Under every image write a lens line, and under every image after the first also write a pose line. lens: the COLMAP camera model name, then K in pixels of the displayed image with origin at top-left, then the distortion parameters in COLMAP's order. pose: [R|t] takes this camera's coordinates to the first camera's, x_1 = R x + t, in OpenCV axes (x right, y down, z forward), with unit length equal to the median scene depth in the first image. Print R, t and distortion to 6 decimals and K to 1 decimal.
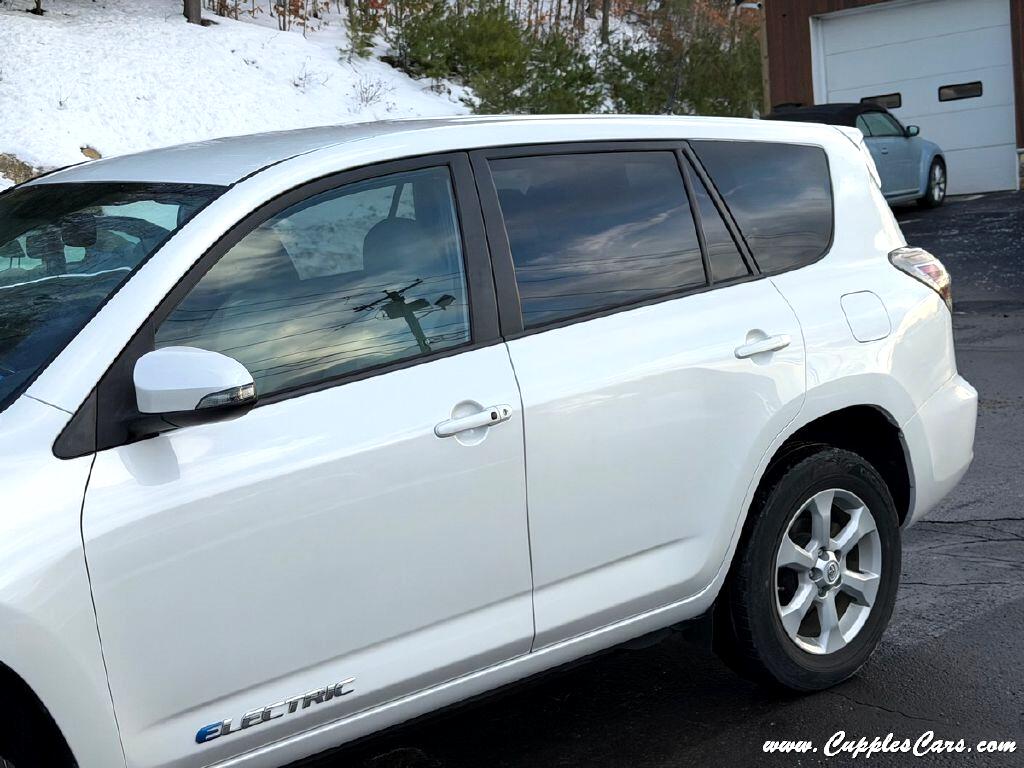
lens RADIAL K [[1515.4, 0, 507.1], [0, 1515.4, 390.4], [0, 0, 1]] dist [0.139590, 0.000000]
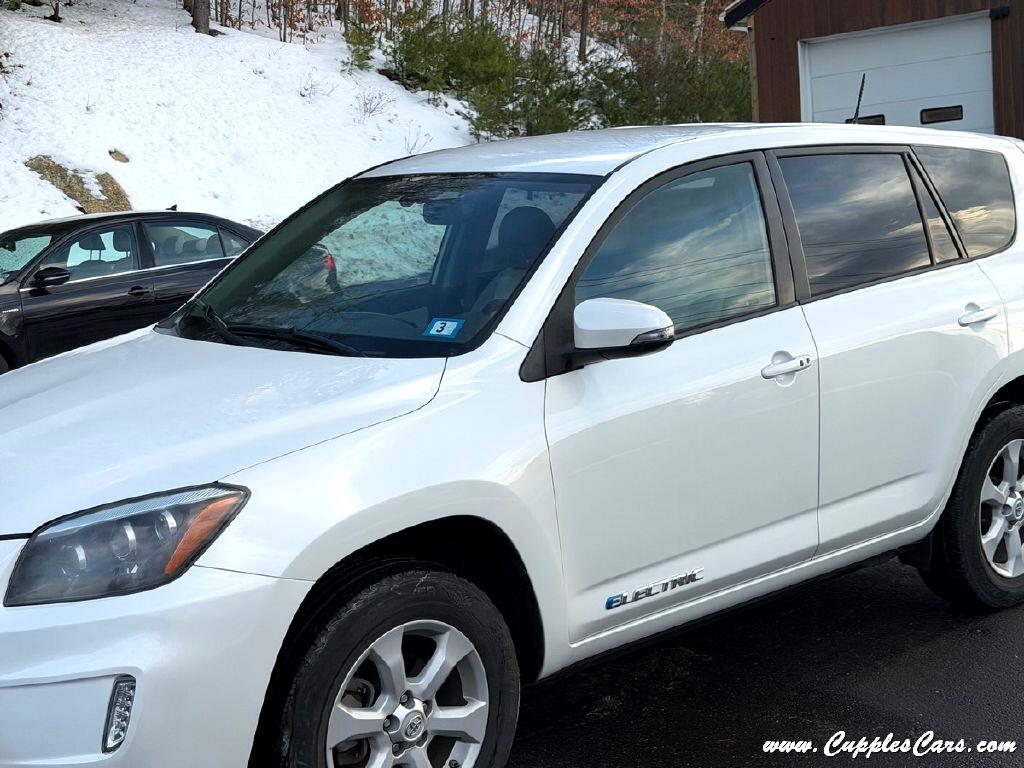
lens RADIAL K [[1515.4, 0, 506.5], [0, 1515.4, 392.4], [0, 0, 1]] dist [0.139590, 0.000000]
pose [[0.998921, 0.012126, 0.044823, -0.229959], [-0.011753, 0.999894, -0.008567, 0.040767], [-0.044922, 0.008031, 0.998958, -0.175906]]
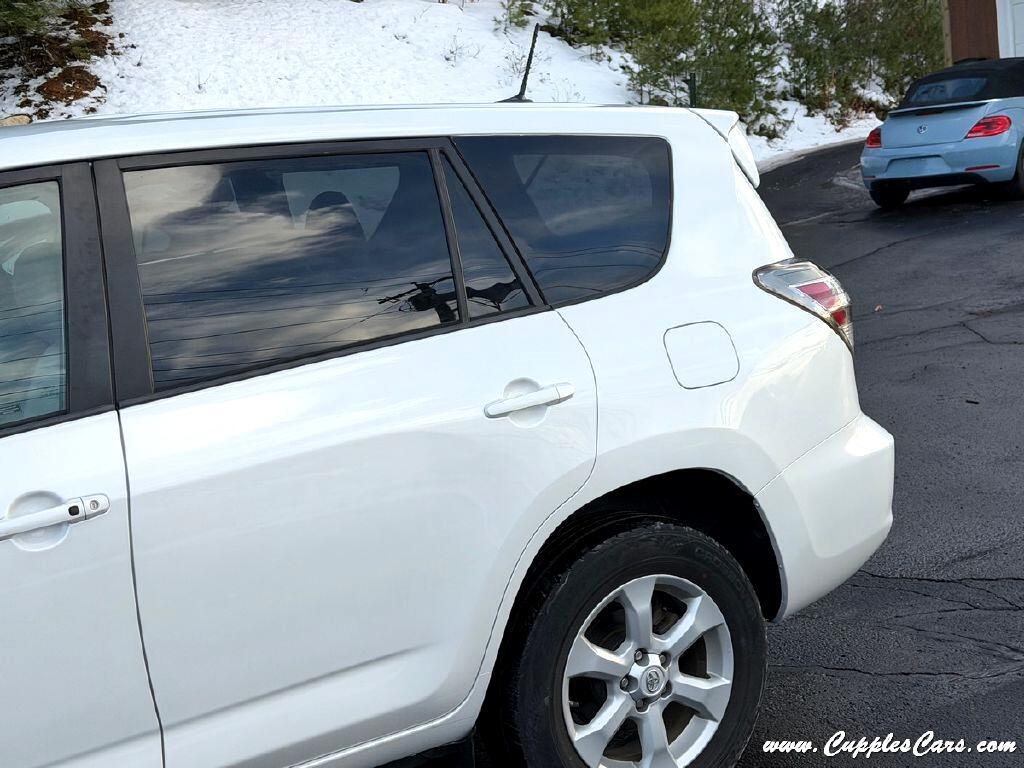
lens RADIAL K [[1515.4, 0, 502.6], [0, 1515.4, 382.1], [0, 0, 1]] dist [0.139590, 0.000000]
pose [[0.988183, 0.000399, -0.153278, 0.243135], [0.002081, 0.999870, 0.016020, -0.045150], [0.153264, -0.016150, 0.988053, 0.202901]]
